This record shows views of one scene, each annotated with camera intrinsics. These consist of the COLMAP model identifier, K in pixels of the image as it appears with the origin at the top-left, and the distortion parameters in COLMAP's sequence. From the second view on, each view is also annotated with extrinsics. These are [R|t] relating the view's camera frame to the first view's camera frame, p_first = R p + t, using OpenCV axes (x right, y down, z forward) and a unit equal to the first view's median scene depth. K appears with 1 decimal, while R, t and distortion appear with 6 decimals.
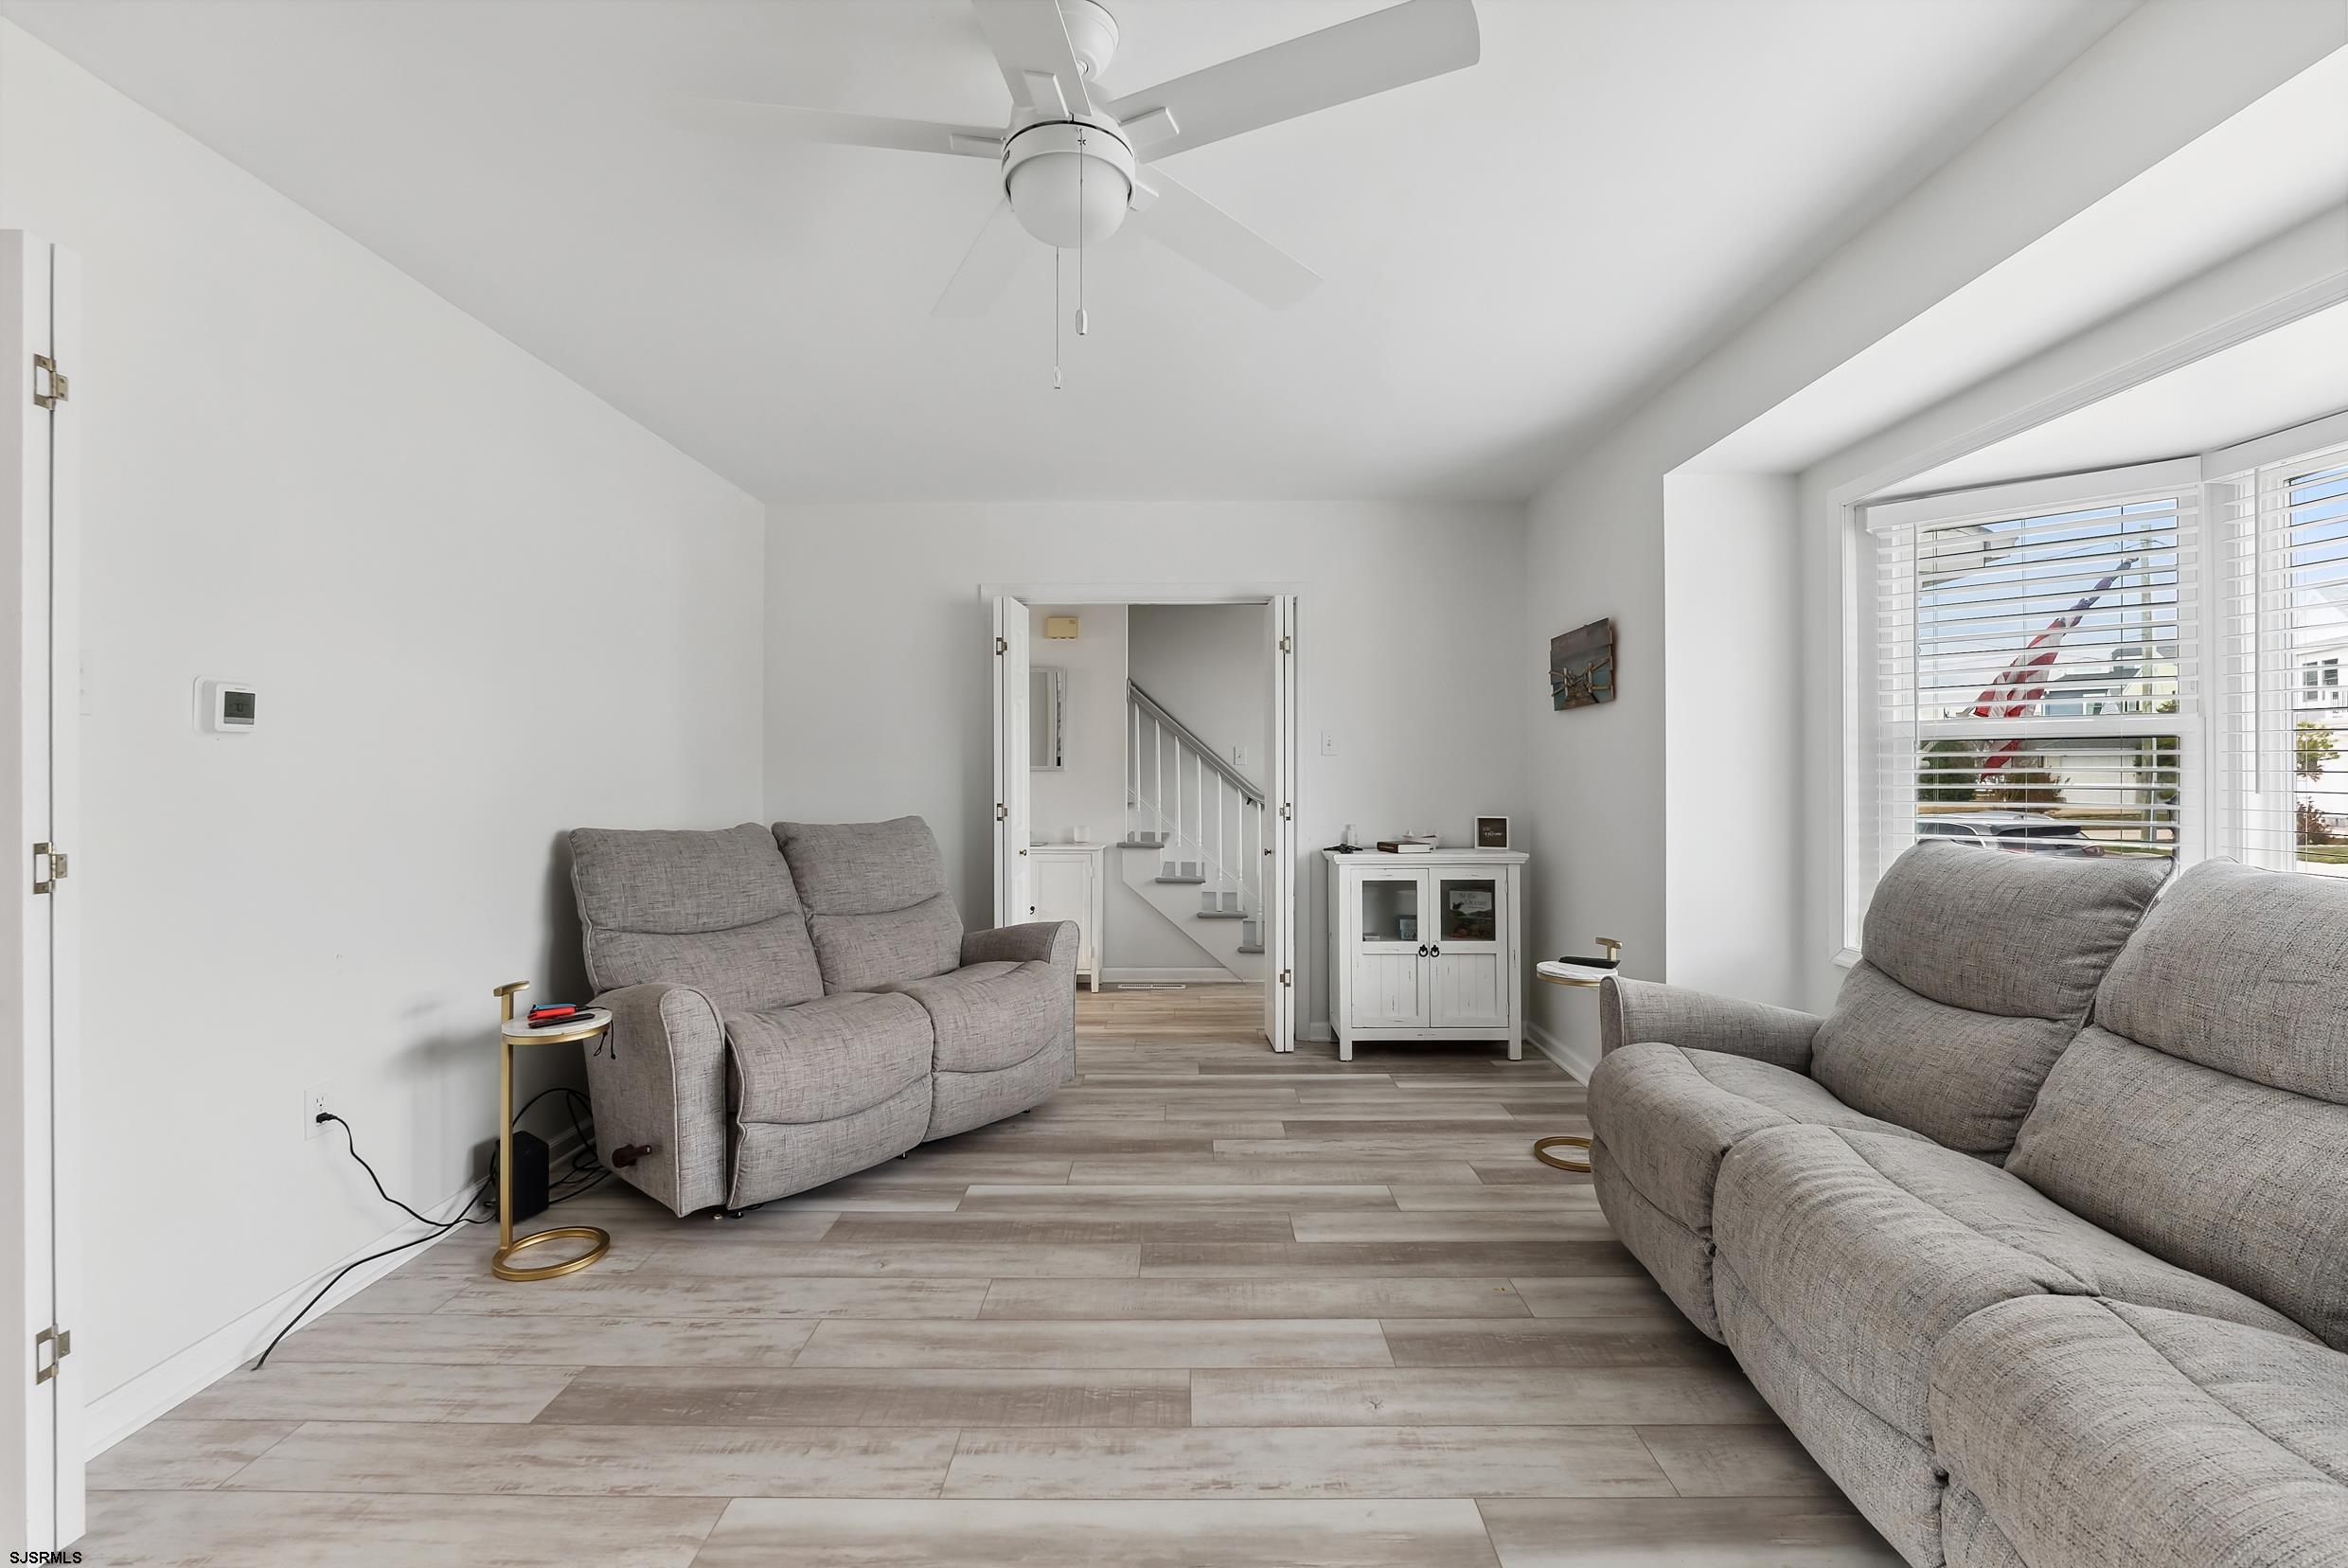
lens RADIAL K [[1029.0, 0, 1174.0], [0, 1029.0, 784.0], [0, 0, 1]] dist [-0.000695, -0.000071]
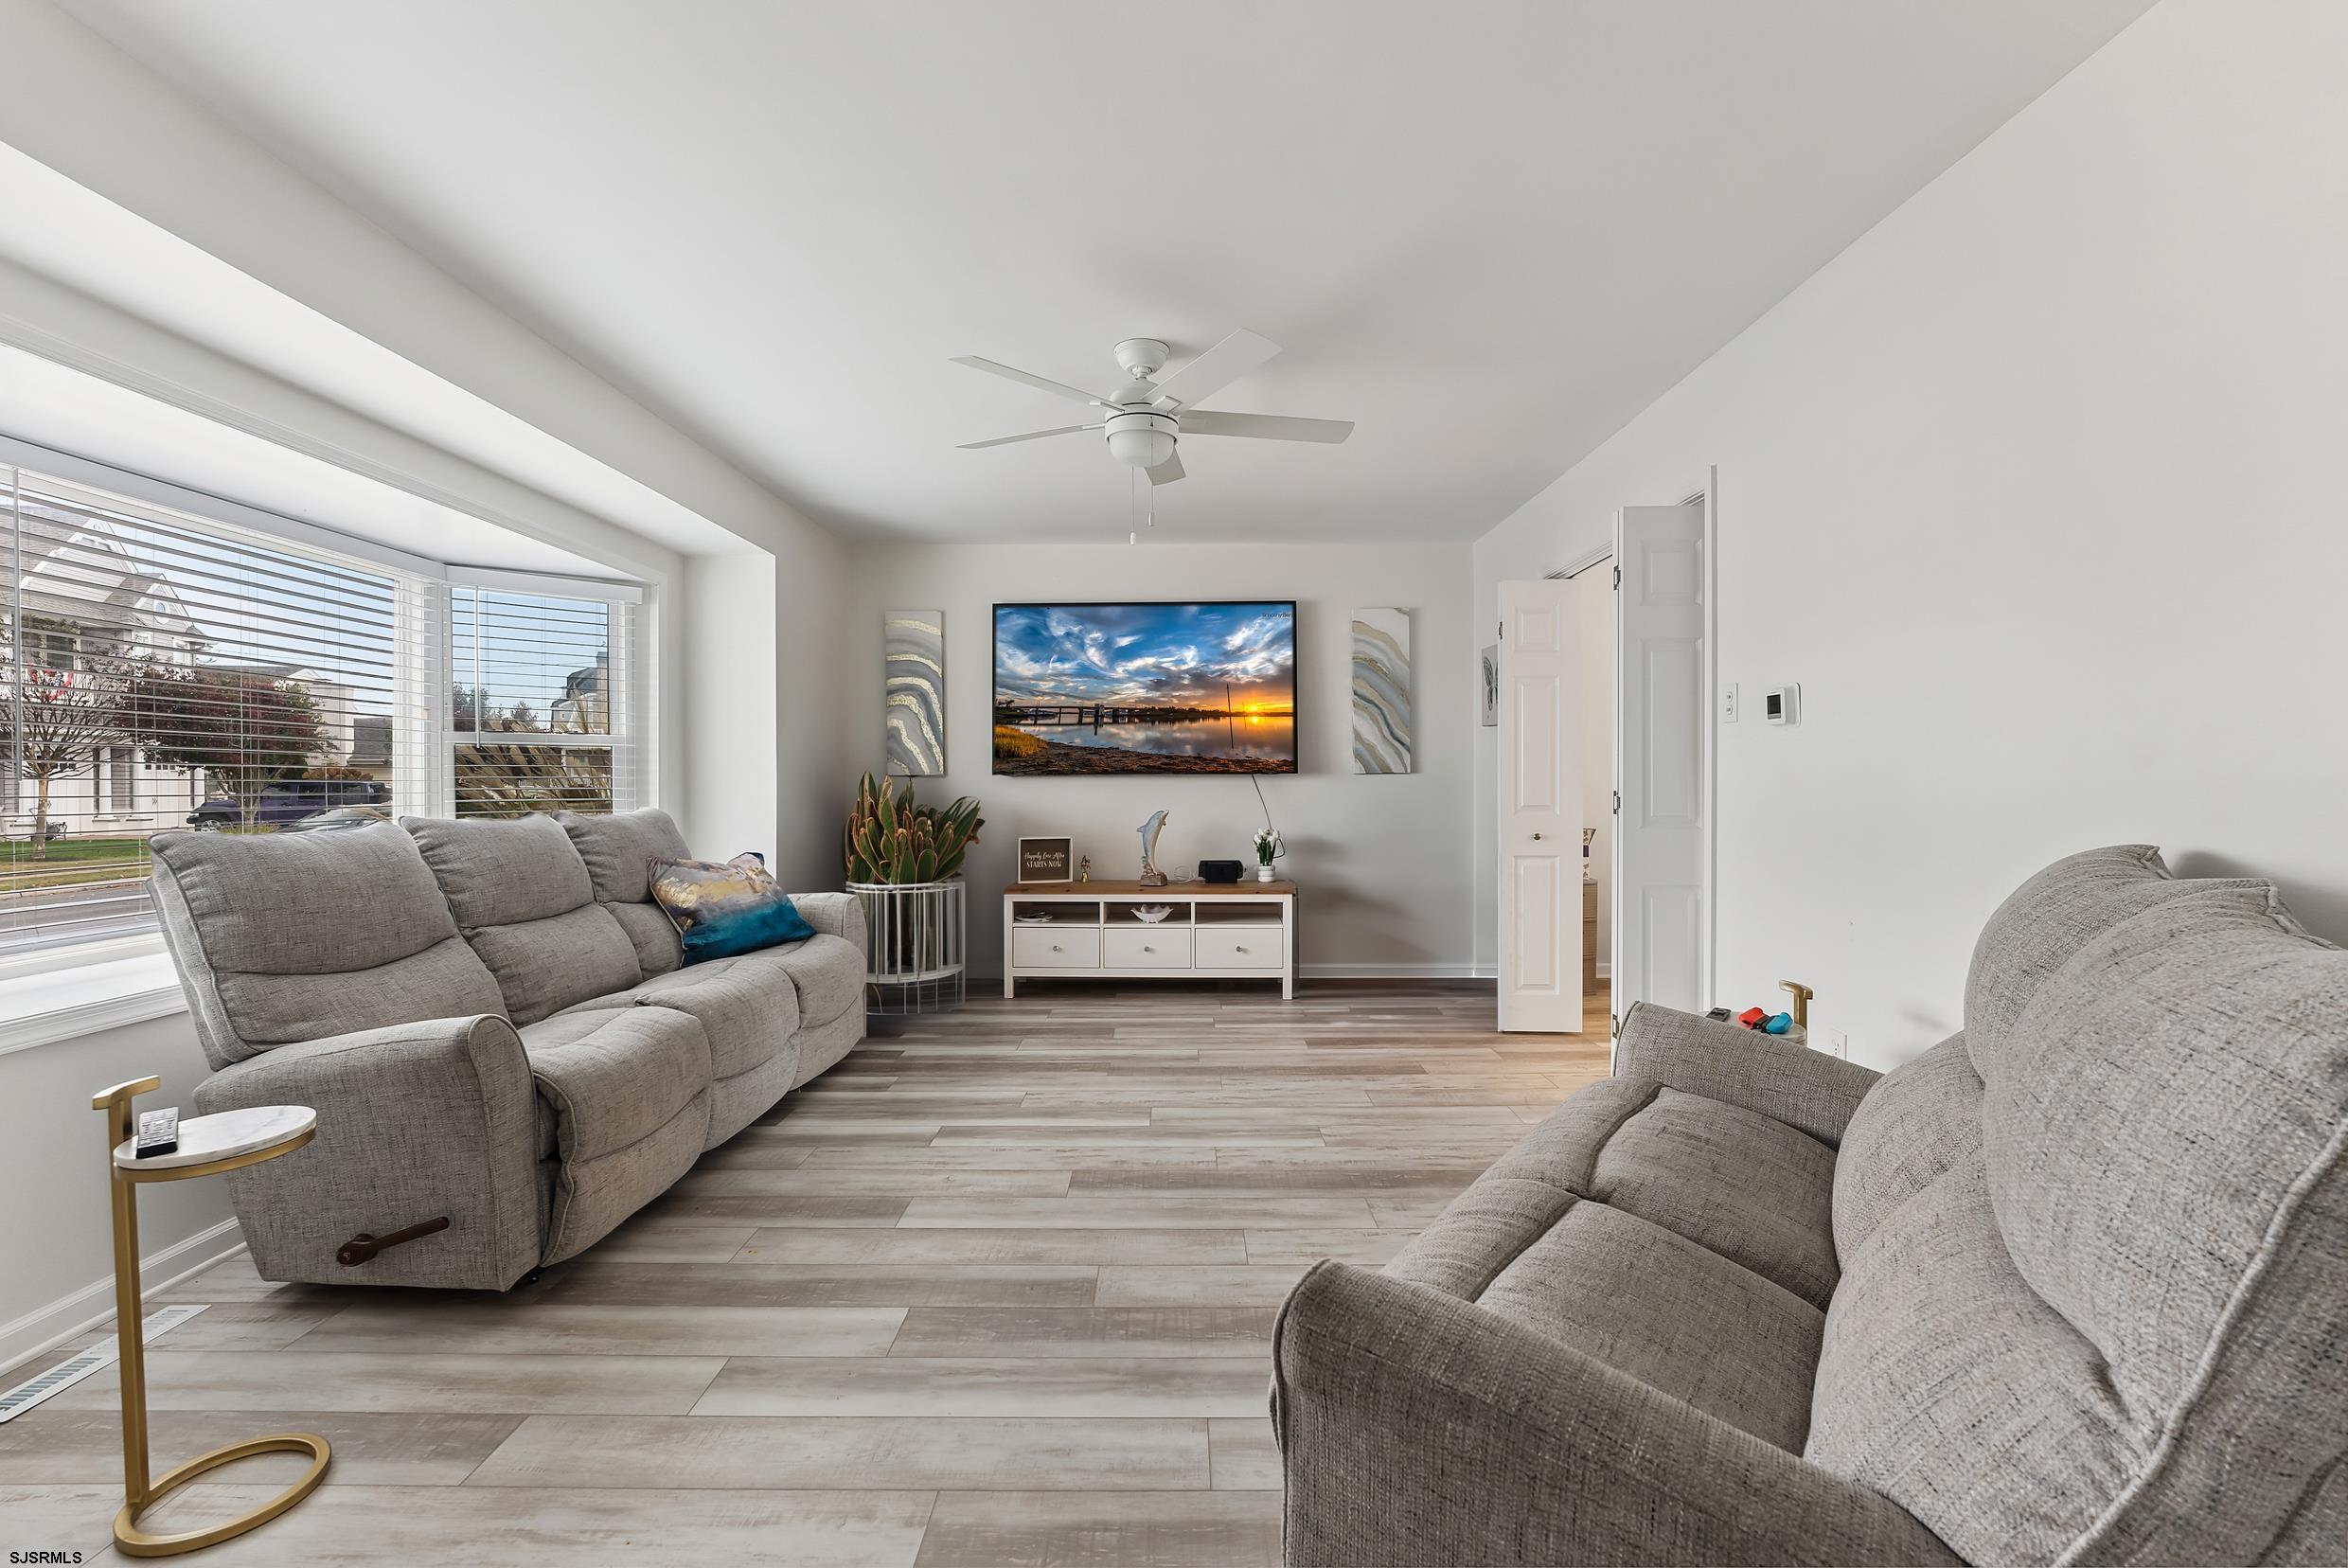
lens RADIAL K [[1029.0, 0, 1174.0], [0, 1029.0, 784.0], [0, 0, 1]] dist [-0.000695, -0.000071]
pose [[-0.999981, 0.002617, -0.005564, -0.109294], [0.002487, 0.999724, 0.023360, -0.003324], [0.005624, 0.023346, -0.999712, 2.131353]]
